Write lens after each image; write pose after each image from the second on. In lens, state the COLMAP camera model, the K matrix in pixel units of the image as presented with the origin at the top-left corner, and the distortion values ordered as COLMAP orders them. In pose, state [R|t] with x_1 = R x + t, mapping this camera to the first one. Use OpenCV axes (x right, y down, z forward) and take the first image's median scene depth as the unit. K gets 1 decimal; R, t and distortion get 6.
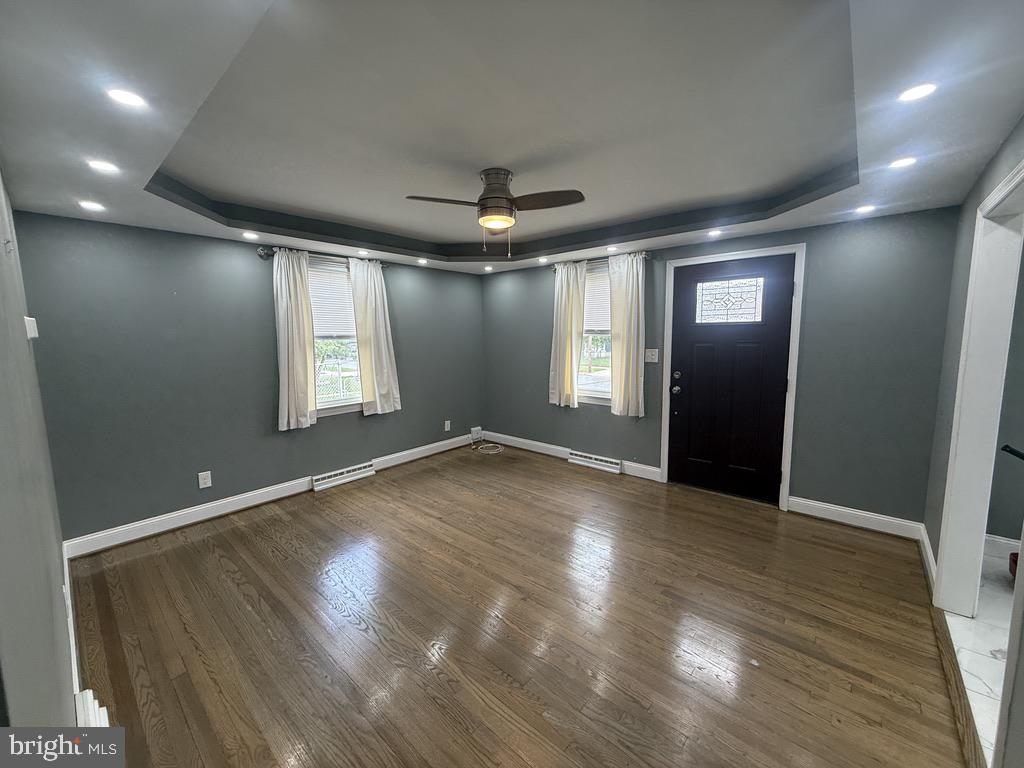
lens RADIAL K [[407.3, 0, 507.9], [0, 407.3, 382.4], [0, 0, 1]] dist [0.001385, -0.000238]
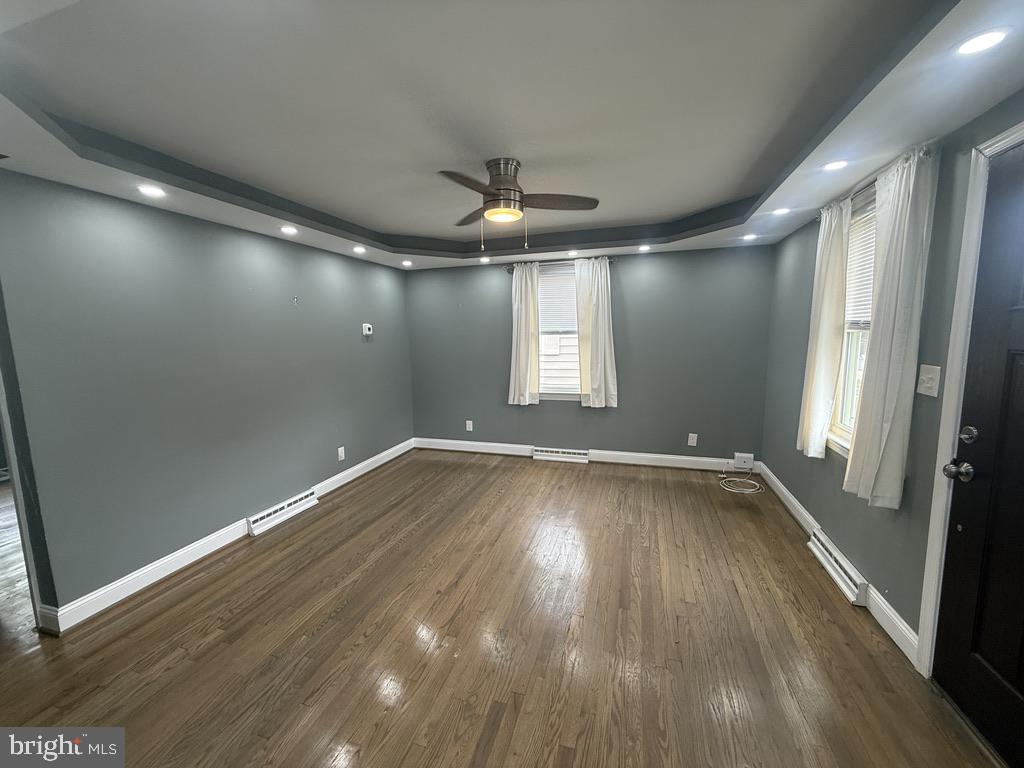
lens RADIAL K [[407.3, 0, 509.3], [0, 407.3, 382.3], [0, 0, 1]] dist [0.001385, -0.000238]
pose [[0.402906, 0.117803, -0.907628, 0.562257], [-0.096214, 0.991639, 0.085997, -0.056980], [0.910170, 0.052678, 0.410872, 0.407505]]
